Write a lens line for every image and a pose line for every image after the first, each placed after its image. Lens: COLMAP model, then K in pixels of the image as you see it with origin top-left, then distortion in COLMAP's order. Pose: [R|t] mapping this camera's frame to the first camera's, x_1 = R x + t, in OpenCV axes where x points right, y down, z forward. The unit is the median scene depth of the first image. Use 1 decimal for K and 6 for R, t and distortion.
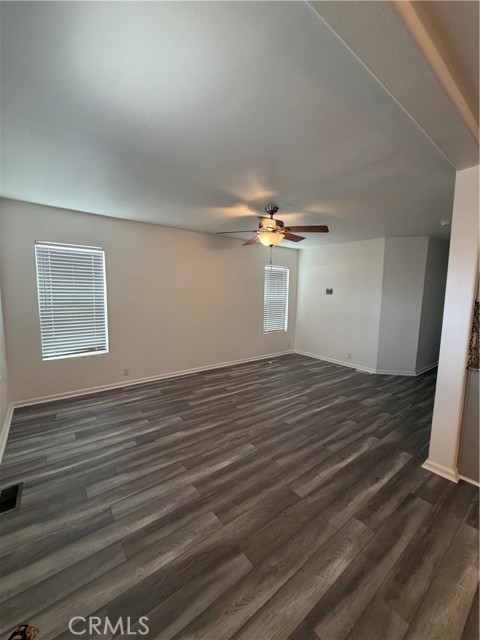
lens RADIAL K [[255.4, 0, 240.9], [0, 255.4, 319.0], [0, 0, 1]] dist [-0.000410, 0.000255]
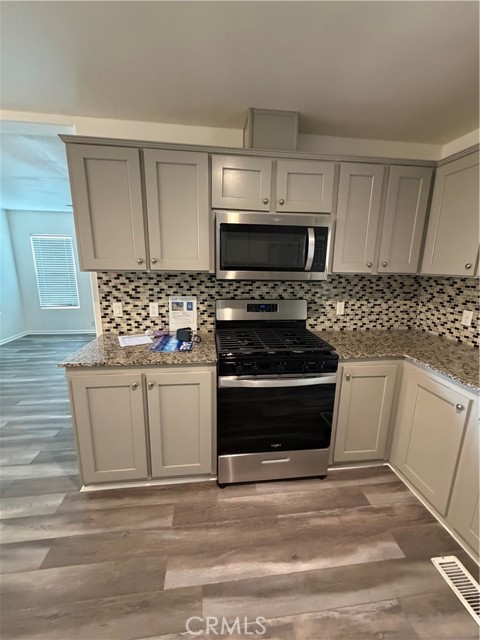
lens RADIAL K [[255.4, 0, 240.9], [0, 255.4, 319.0], [0, 0, 1]] dist [-0.000410, 0.000255]
pose [[0.859844, 0.097313, -0.501198, 1.356298], [-0.050682, 0.993088, 0.105870, -0.010162], [0.508036, -0.065630, 0.858832, 0.281758]]
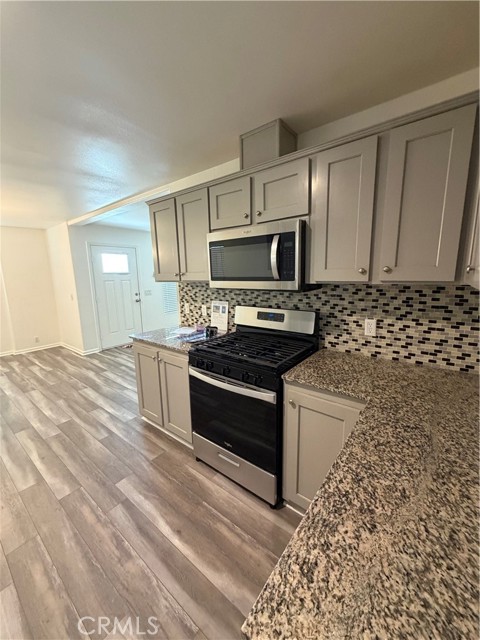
lens RADIAL K [[255.4, 0, 240.9], [0, 255.4, 319.0], [0, 0, 1]] dist [-0.000410, 0.000255]
pose [[0.245489, 0.147430, -0.958123, 1.735263], [-0.076026, 0.988251, 0.132586, -0.052666], [0.966414, 0.040294, 0.253813, 0.686260]]
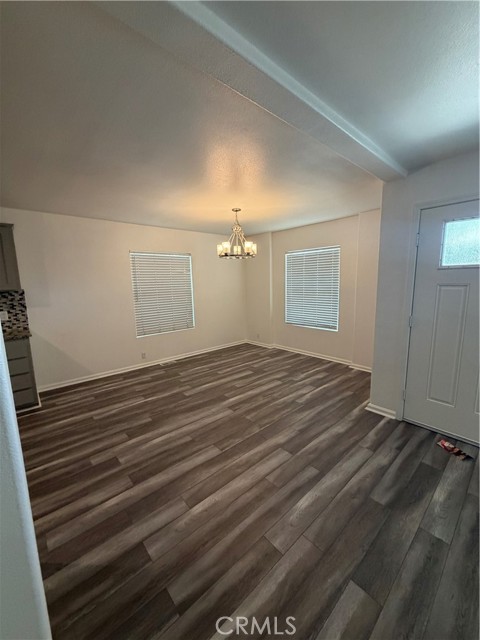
lens RADIAL K [[255.4, 0, 240.9], [0, 255.4, 319.0], [0, 0, 1]] dist [-0.000410, 0.000255]
pose [[-0.997626, 0.014495, -0.067322, 0.378266], [-0.003032, 0.967404, 0.253220, -0.106193], [0.068798, 0.252823, -0.965063, 0.972010]]
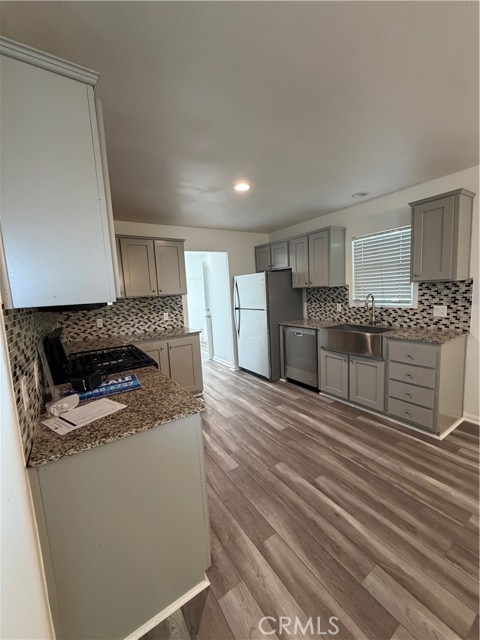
lens RADIAL K [[255.4, 0, 240.9], [0, 255.4, 319.0], [0, 0, 1]] dist [-0.000410, 0.000255]
pose [[0.071464, -0.136014, 0.988126, 0.380850], [0.161572, 0.979154, 0.123094, -0.030110], [-0.984270, 0.150856, 0.091951, 0.414690]]
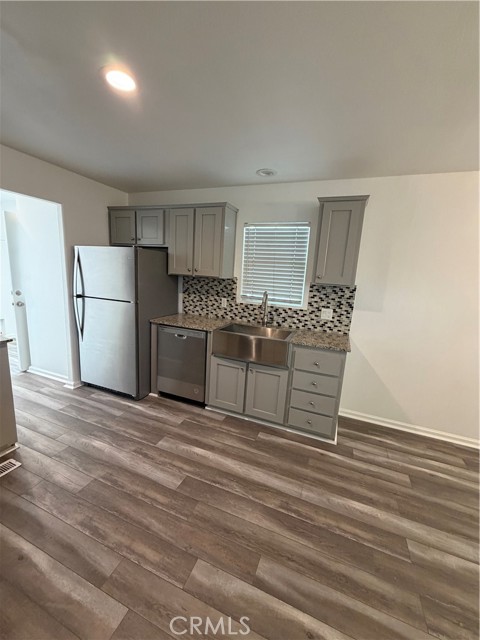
lens RADIAL K [[255.4, 0, 240.9], [0, 255.4, 319.0], [0, 0, 1]] dist [-0.000410, 0.000255]
pose [[-0.508948, -0.203898, 0.836300, 0.734783], [0.024364, 0.967739, 0.250772, -0.056990], [-0.860452, 0.148006, -0.487562, 0.529987]]
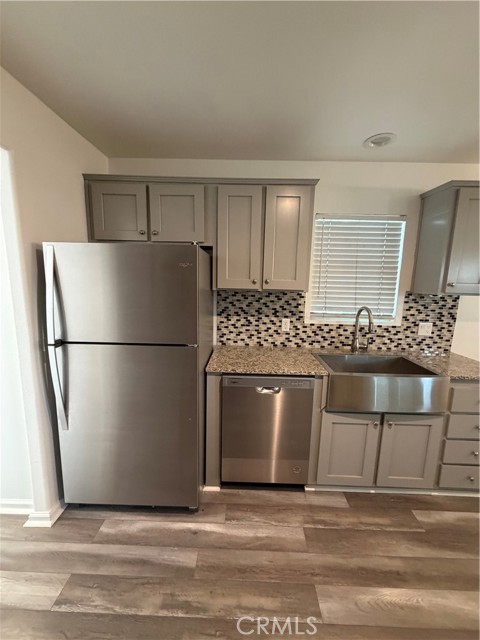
lens RADIAL K [[255.4, 0, 240.9], [0, 255.4, 319.0], [0, 0, 1]] dist [-0.000410, 0.000255]
pose [[-0.777635, -0.132282, 0.614642, 1.364425], [0.030079, 0.968668, 0.246530, -0.065822], [-0.627996, 0.210198, -0.749292, 0.722422]]
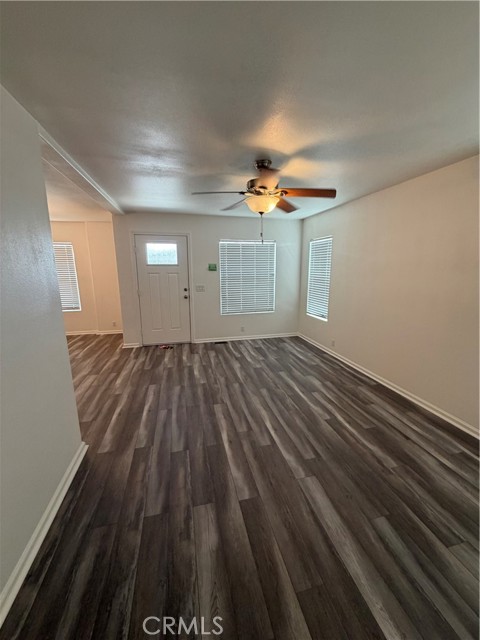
lens RADIAL K [[255.4, 0, 240.9], [0, 255.4, 319.0], [0, 0, 1]] dist [-0.000410, 0.000255]
pose [[-0.404740, 0.167744, -0.898915, 1.019531], [-0.102001, 0.968614, 0.226677, -0.160119], [0.908725, 0.183435, -0.374927, 1.453097]]
